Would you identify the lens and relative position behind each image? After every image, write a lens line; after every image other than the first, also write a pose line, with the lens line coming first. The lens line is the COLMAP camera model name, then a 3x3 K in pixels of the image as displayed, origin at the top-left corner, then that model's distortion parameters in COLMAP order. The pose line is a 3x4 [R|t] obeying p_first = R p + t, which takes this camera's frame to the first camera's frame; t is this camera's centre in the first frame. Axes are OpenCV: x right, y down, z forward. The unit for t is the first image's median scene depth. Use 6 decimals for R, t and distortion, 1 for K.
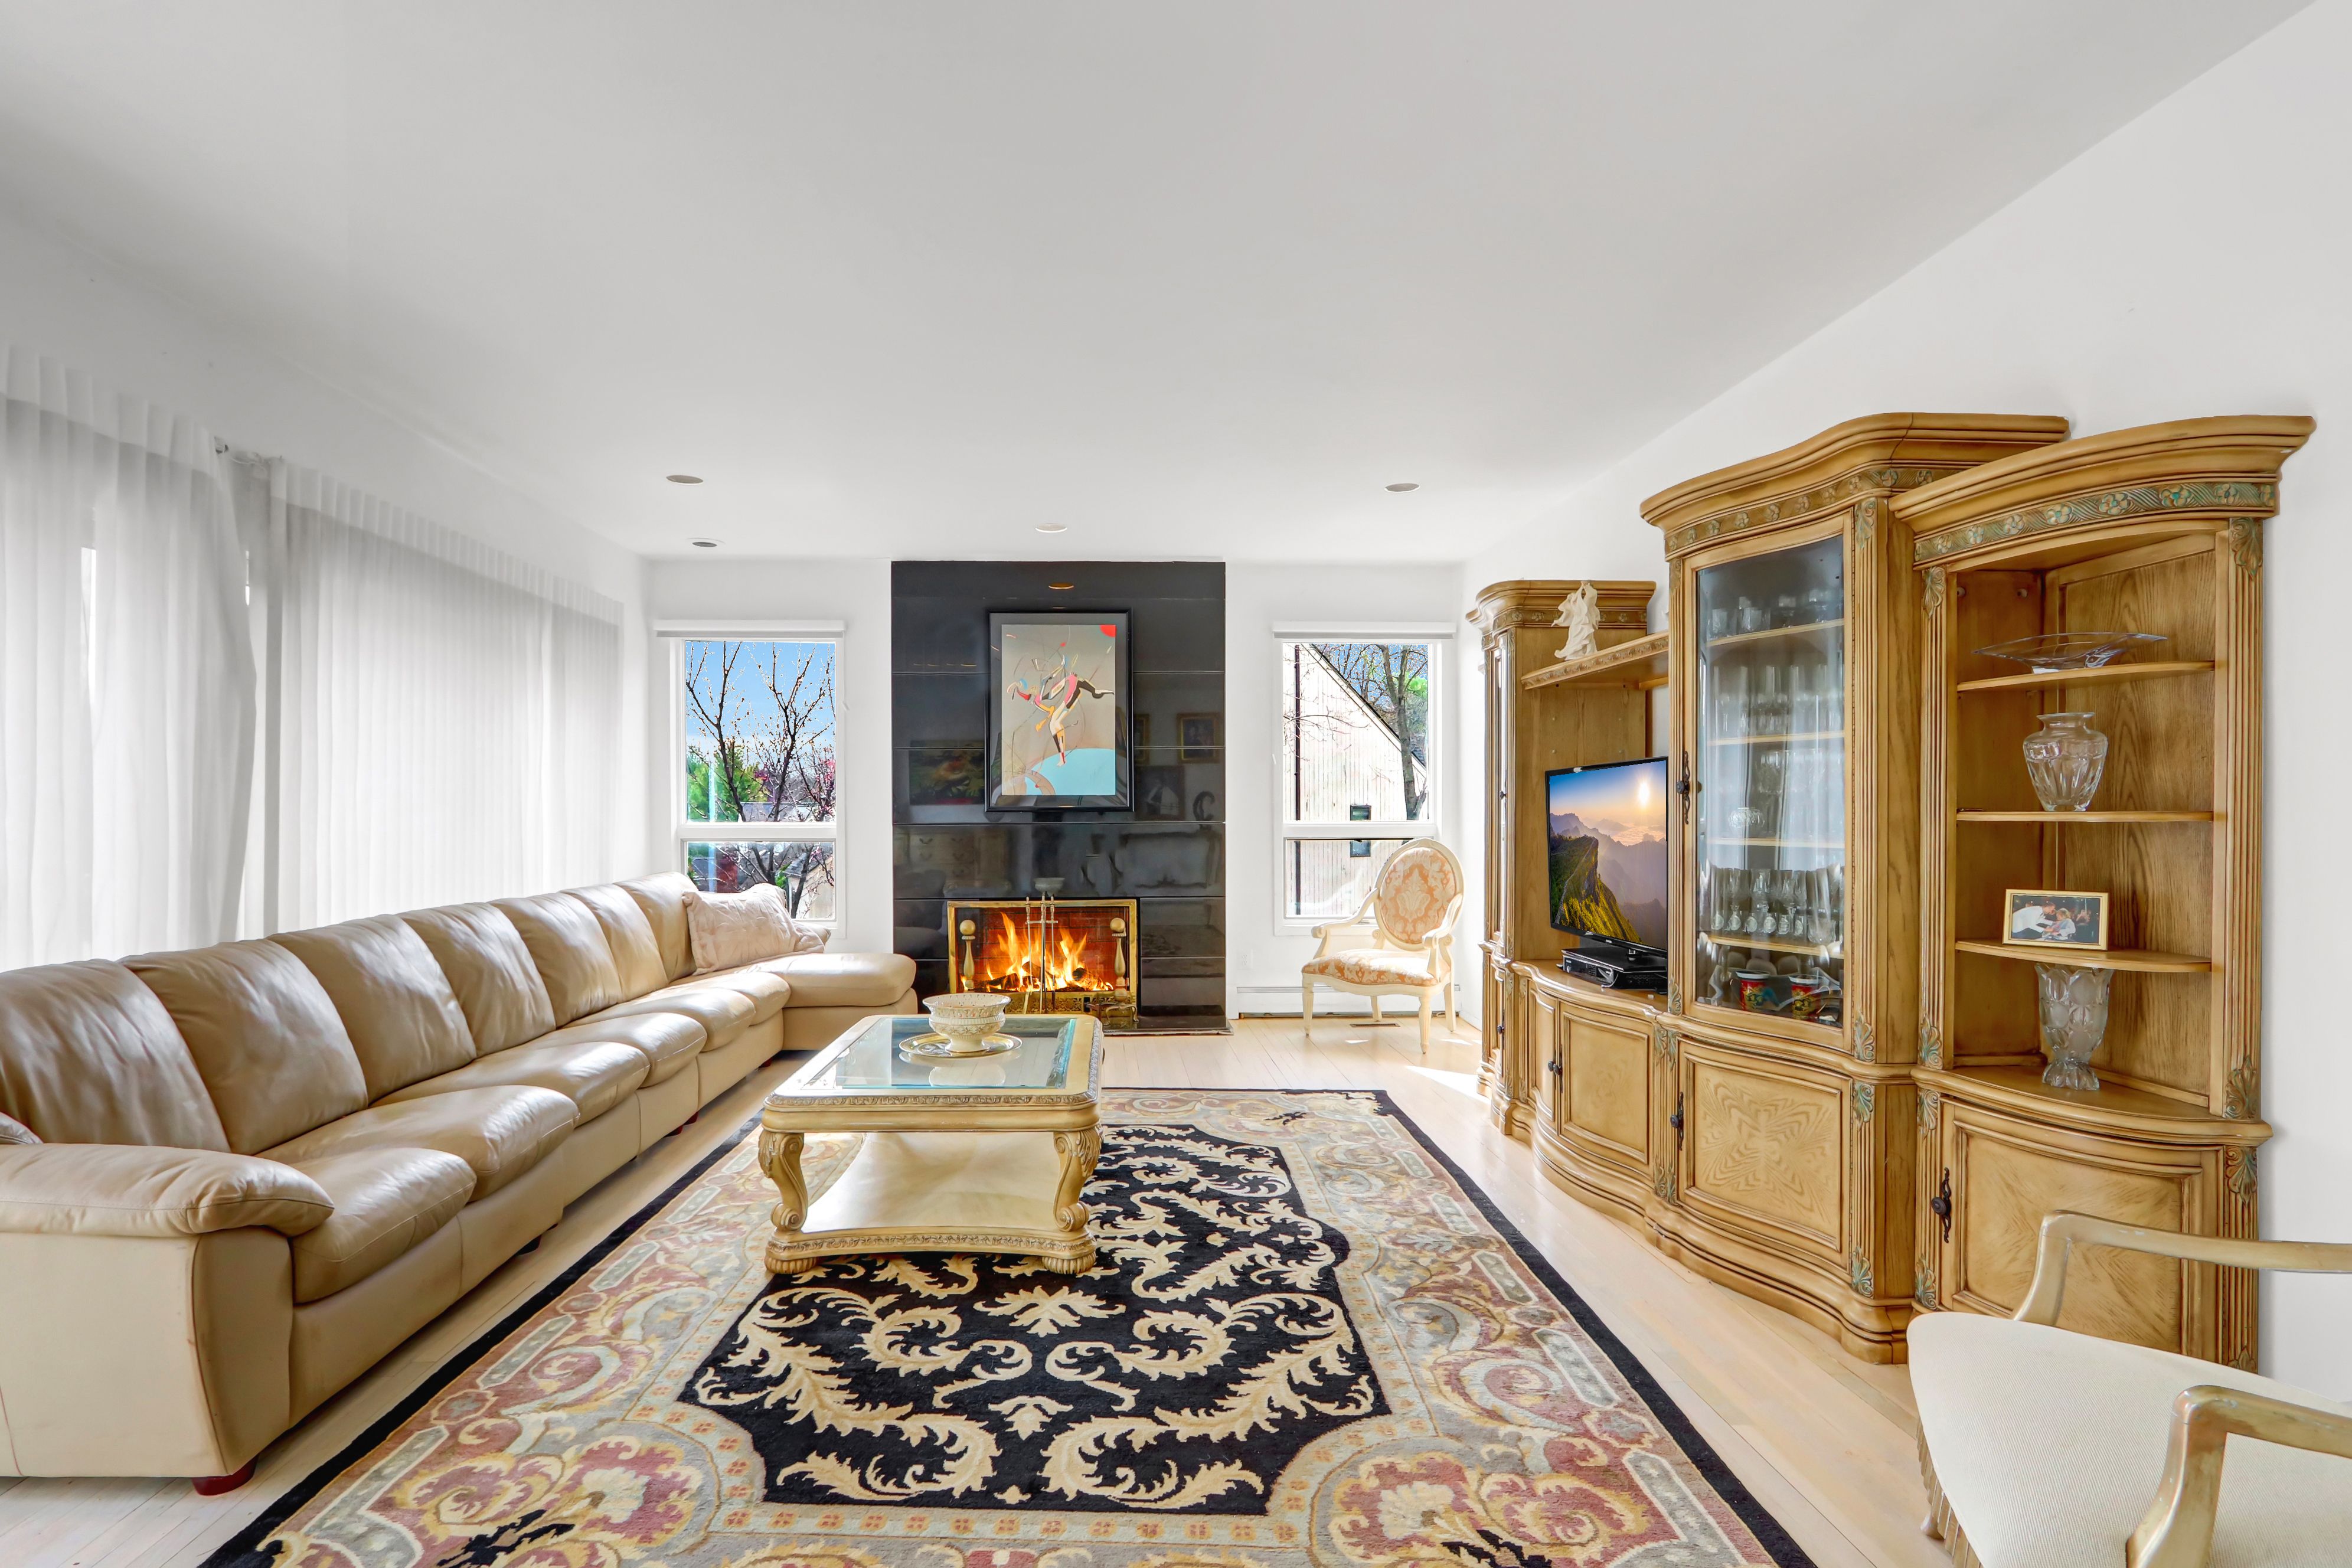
lens RADIAL K [[1103.2, 0, 1172.6], [0, 1103.2, 797.8], [0, 0, 1]] dist [-0.002924, 0.000155]
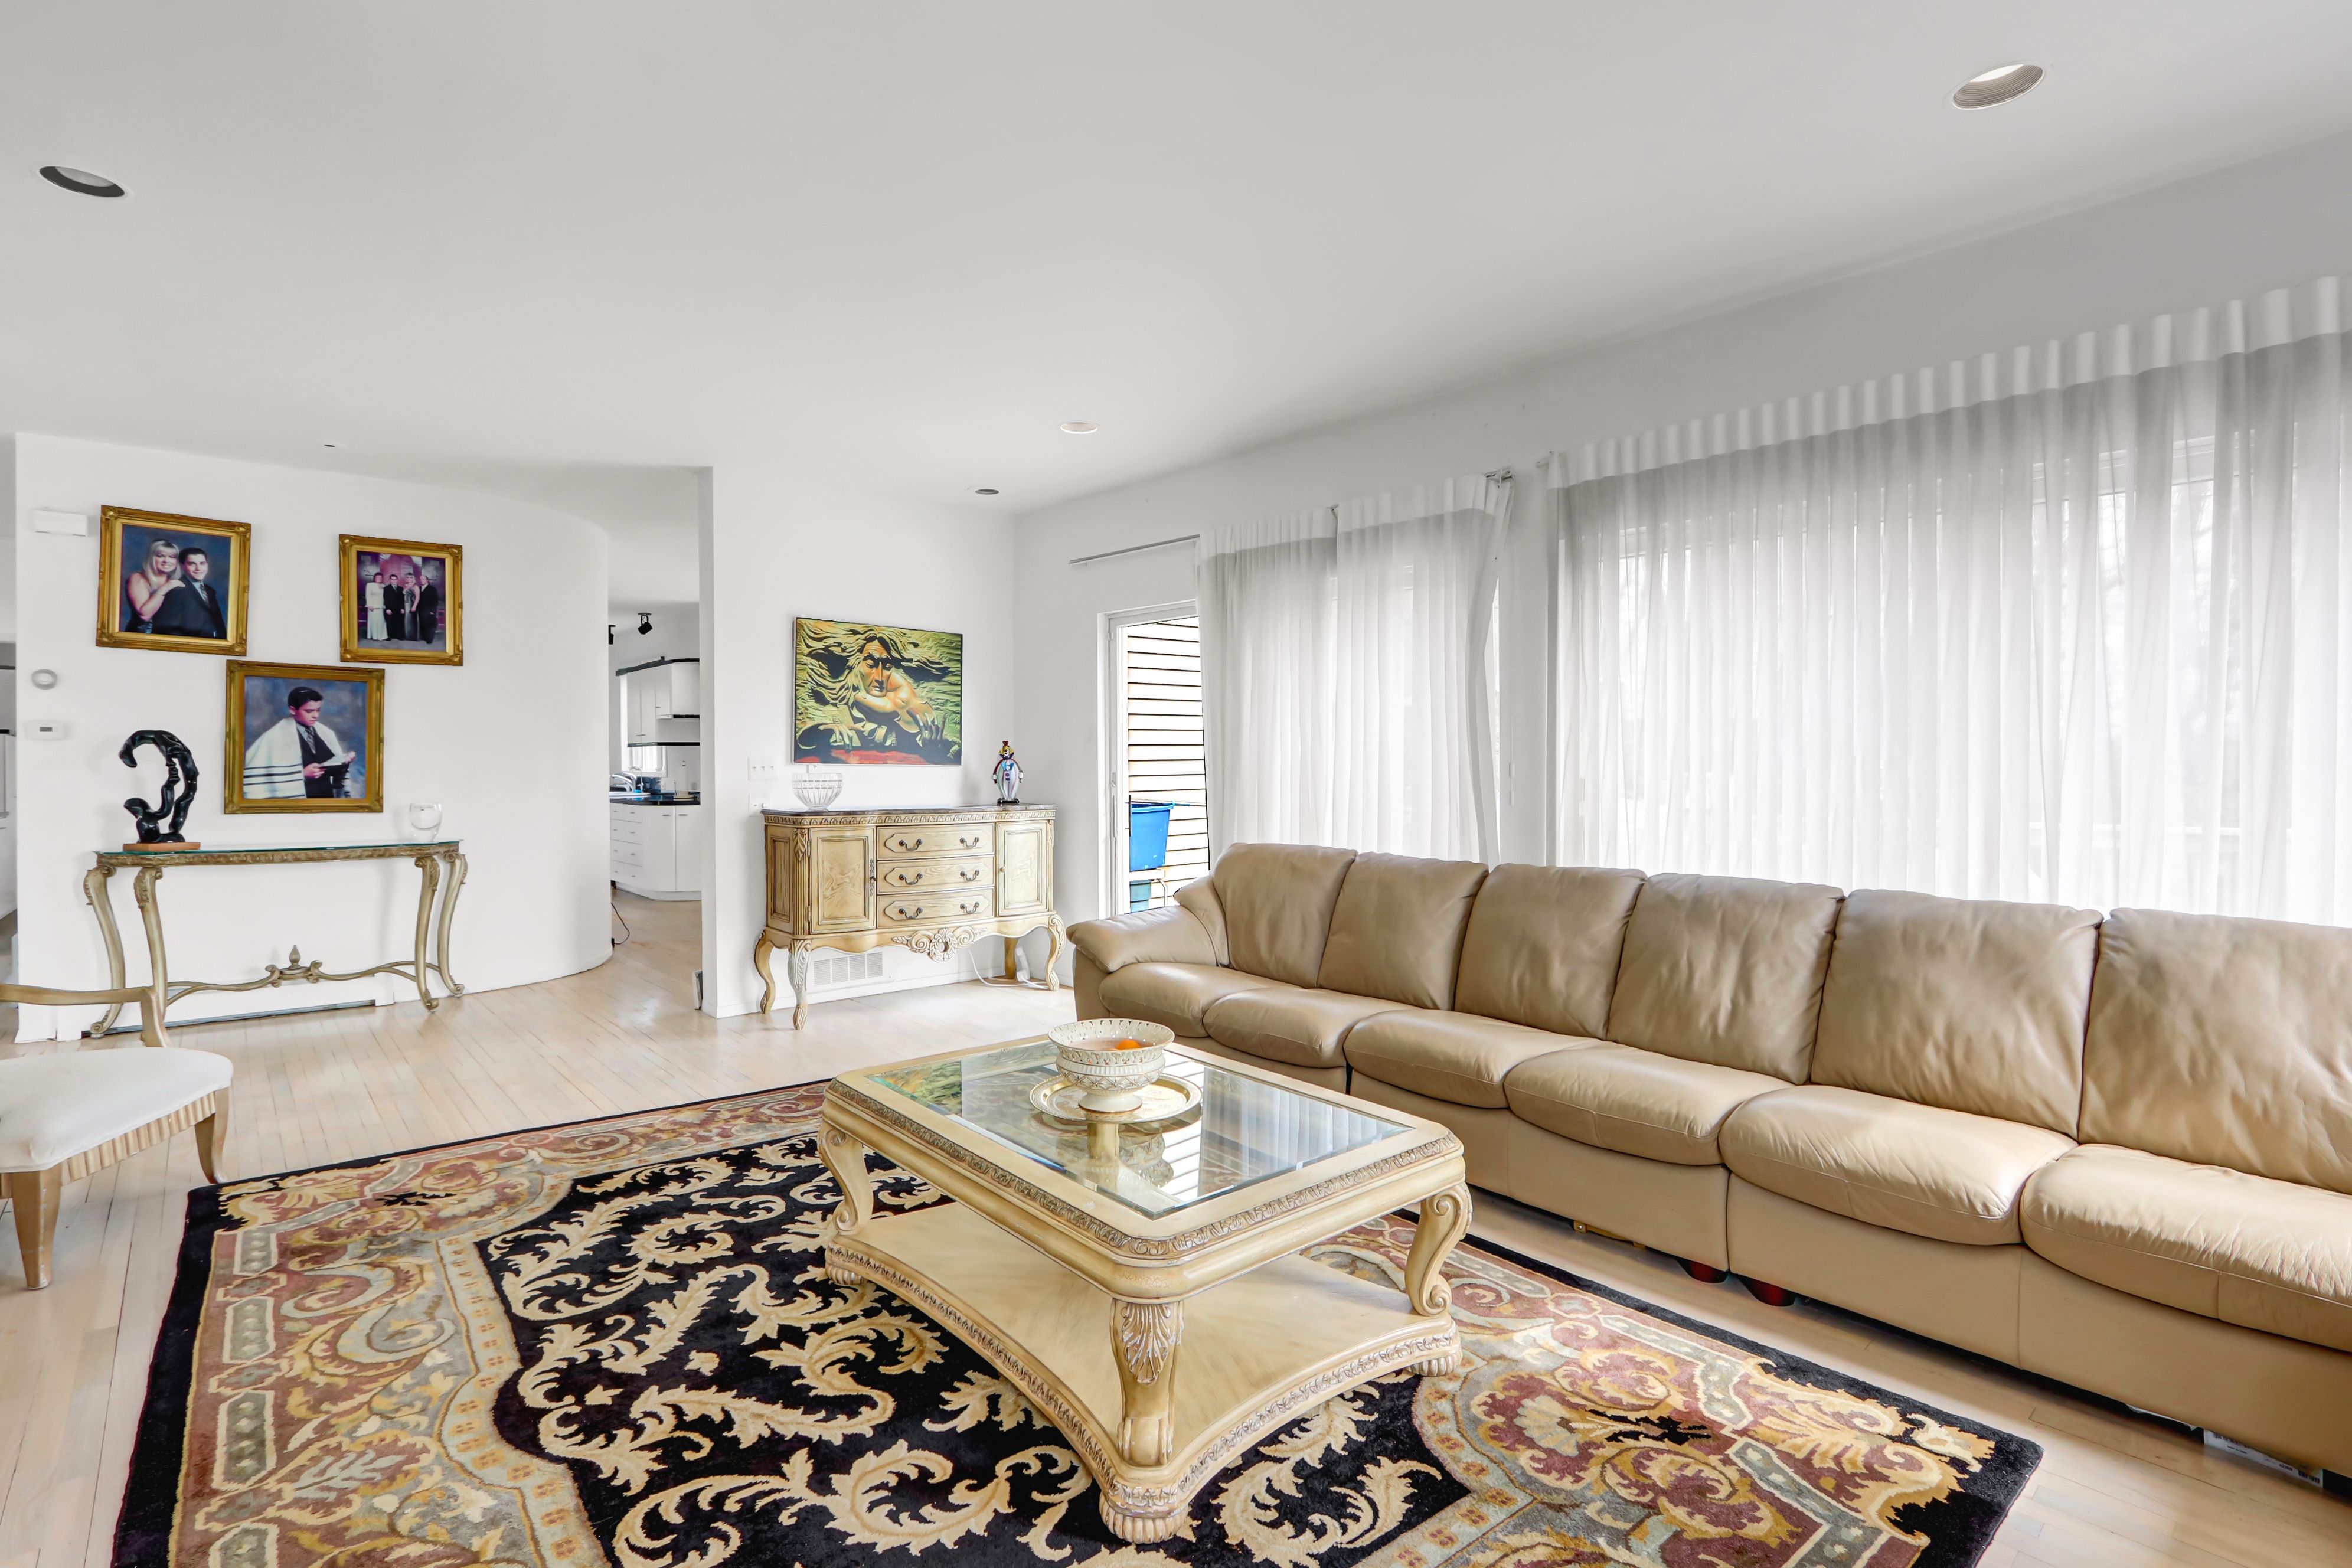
lens RADIAL K [[1103.2, 0, 1183.1], [0, 1103.2, 776.0], [0, 0, 1]] dist [-0.002924, 0.000155]
pose [[-0.784447, 0.006650, -0.620160, 0.277716], [0.006802, 0.999975, 0.002118, 0.015210], [0.620159, -0.002557, -0.784472, 2.042373]]
